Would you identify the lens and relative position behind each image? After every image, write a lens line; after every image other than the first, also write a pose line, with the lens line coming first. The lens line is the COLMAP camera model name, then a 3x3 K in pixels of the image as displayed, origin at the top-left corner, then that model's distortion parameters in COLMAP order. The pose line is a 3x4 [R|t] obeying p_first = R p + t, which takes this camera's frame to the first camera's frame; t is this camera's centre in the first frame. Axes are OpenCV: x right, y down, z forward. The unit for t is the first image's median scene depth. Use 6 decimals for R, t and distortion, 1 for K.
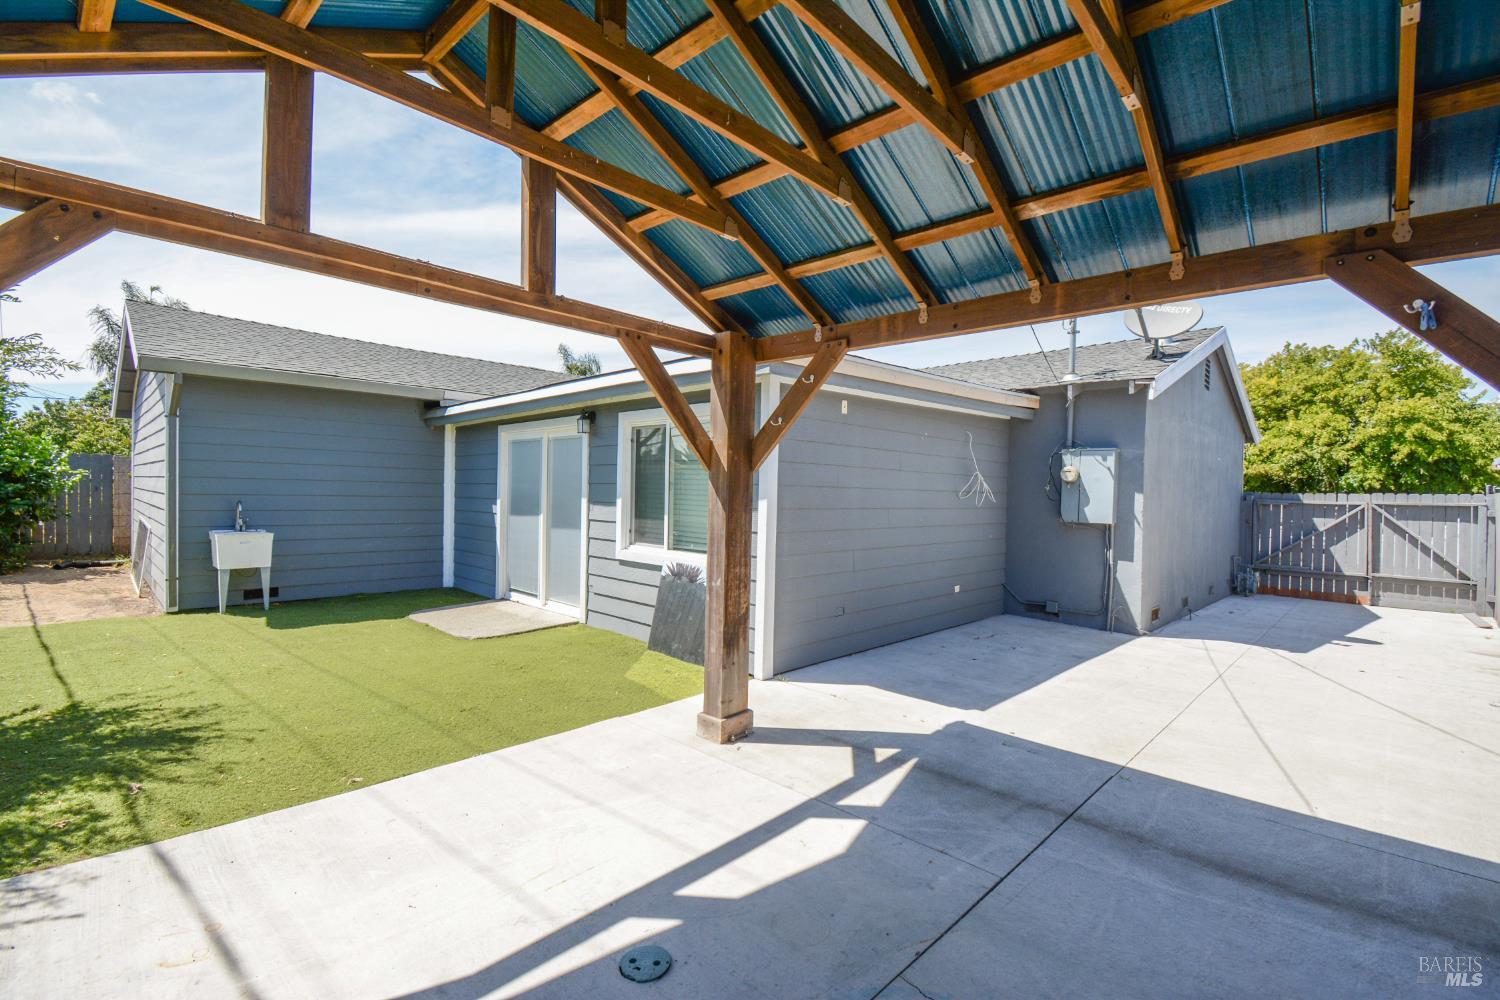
lens RADIAL K [[662.0, 0, 751.0], [0, 662.0, 499.9], [0, 0, 1]] dist [0.017778, -0.023887]
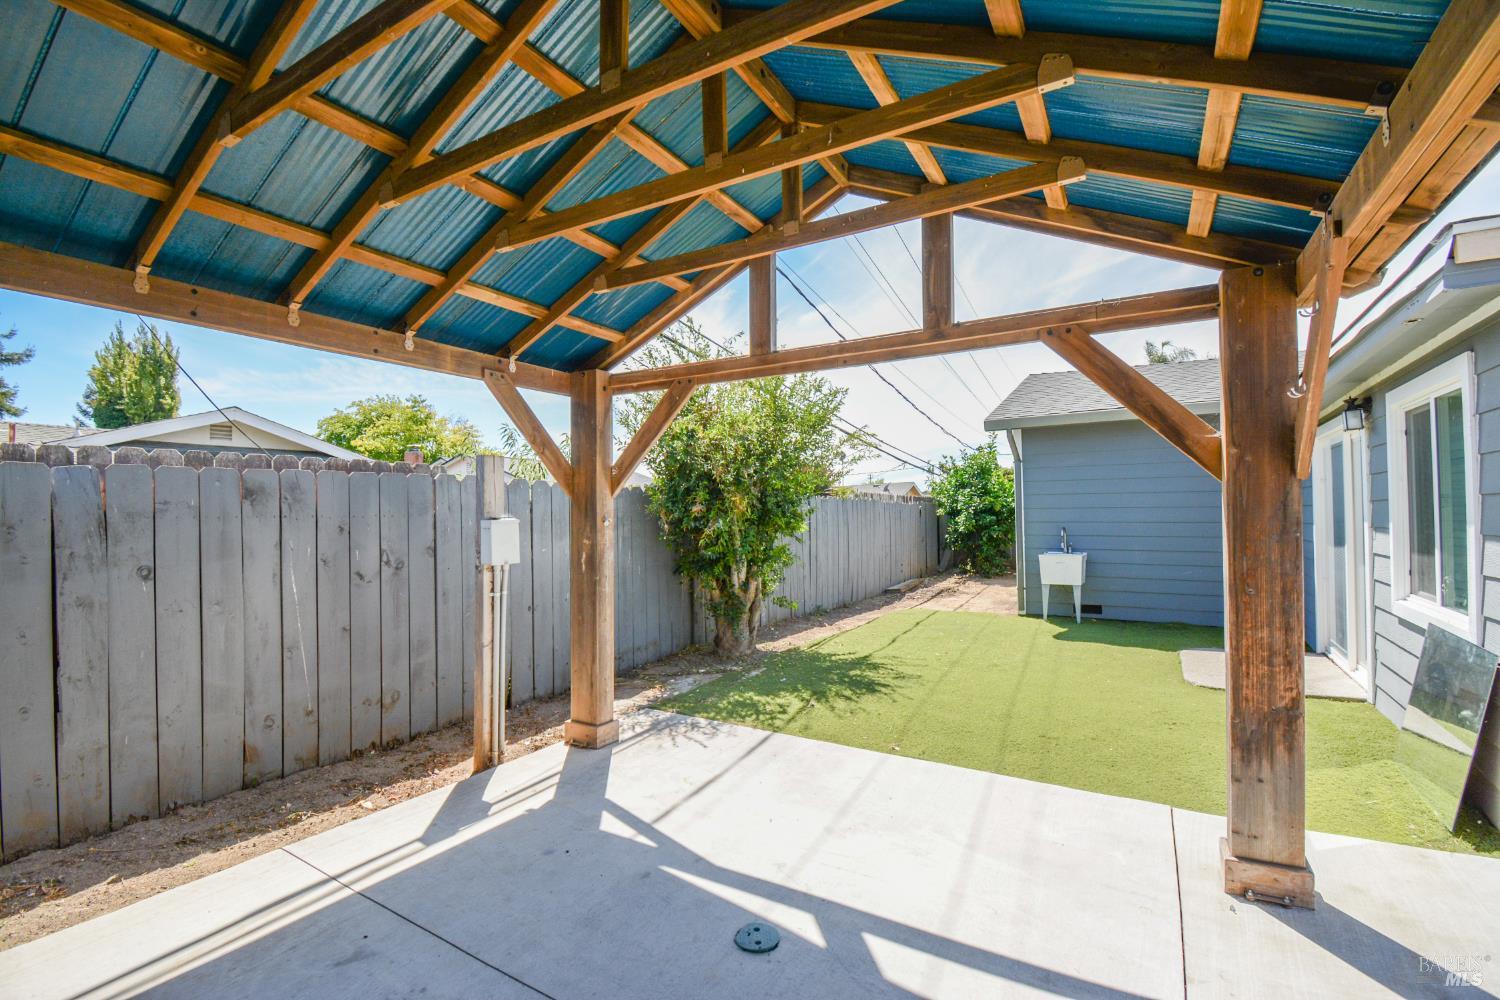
lens RADIAL K [[662.0, 0, 751.0], [0, 662.0, 499.9], [0, 0, 1]] dist [0.017778, -0.023887]
pose [[0.215865, -0.042626, -0.975492, 0.523378], [0.002569, 0.999068, -0.043088, 0.003941], [0.976420, 0.006795, 0.215773, 0.402569]]
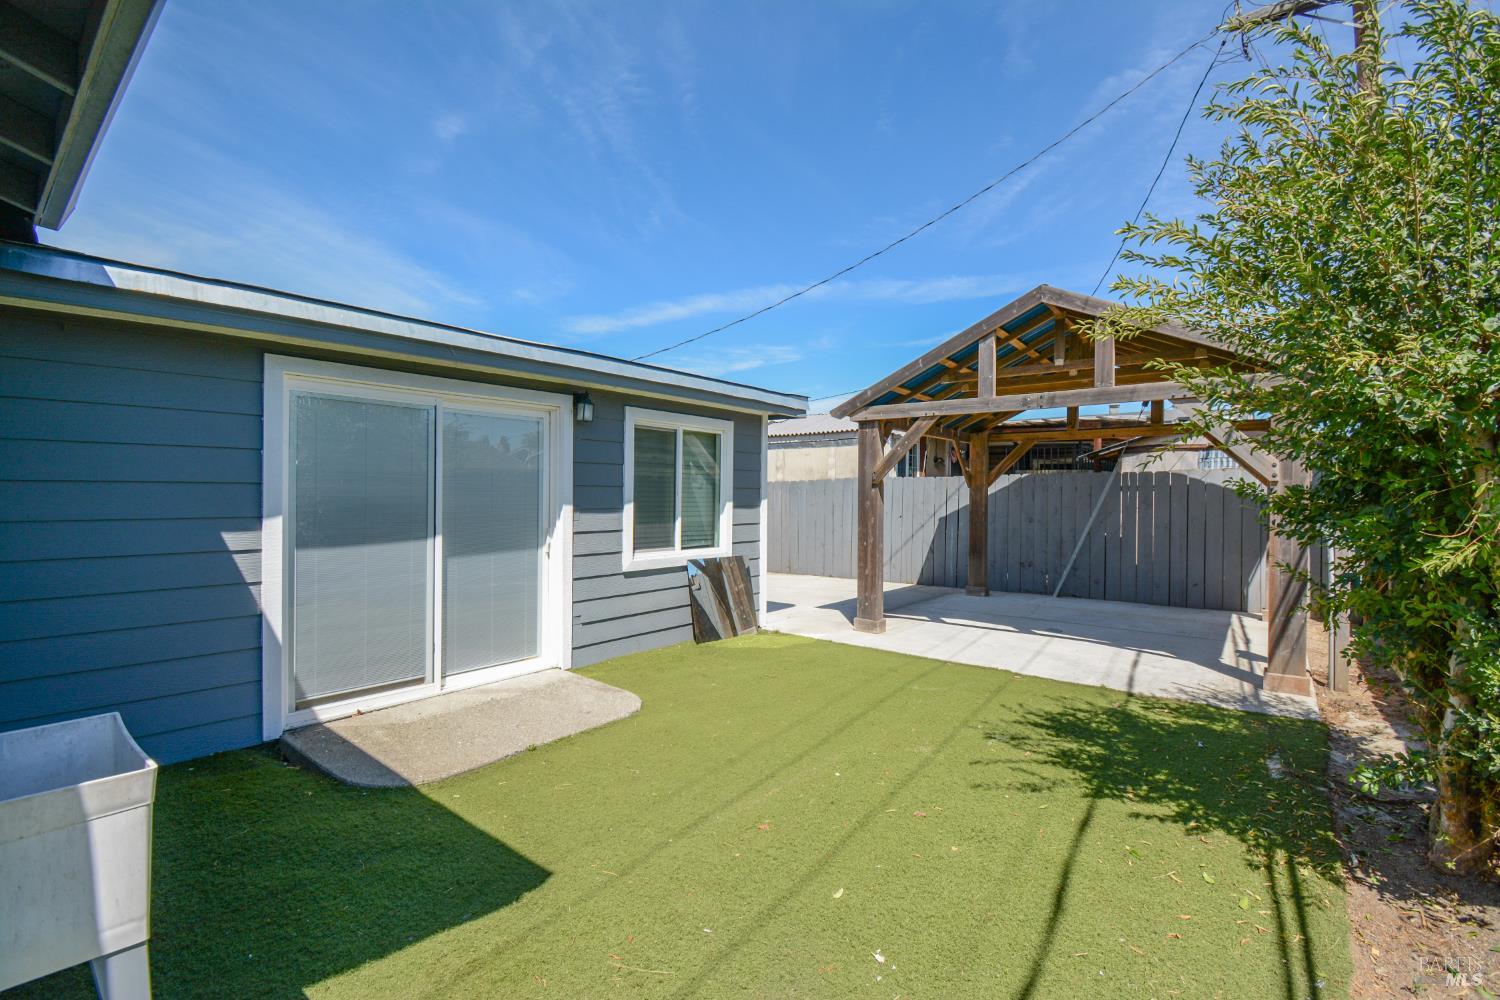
lens RADIAL K [[662.6, 0, 750.0], [0, 662.6, 500.0], [0, 0, 1]] dist [-0.000712, -0.014948]
pose [[-0.088702, -0.030779, 0.995583, -1.879099], [0.003499, 0.999507, 0.031212, -0.057202], [-0.996052, 0.006252, -0.088551, 1.571695]]
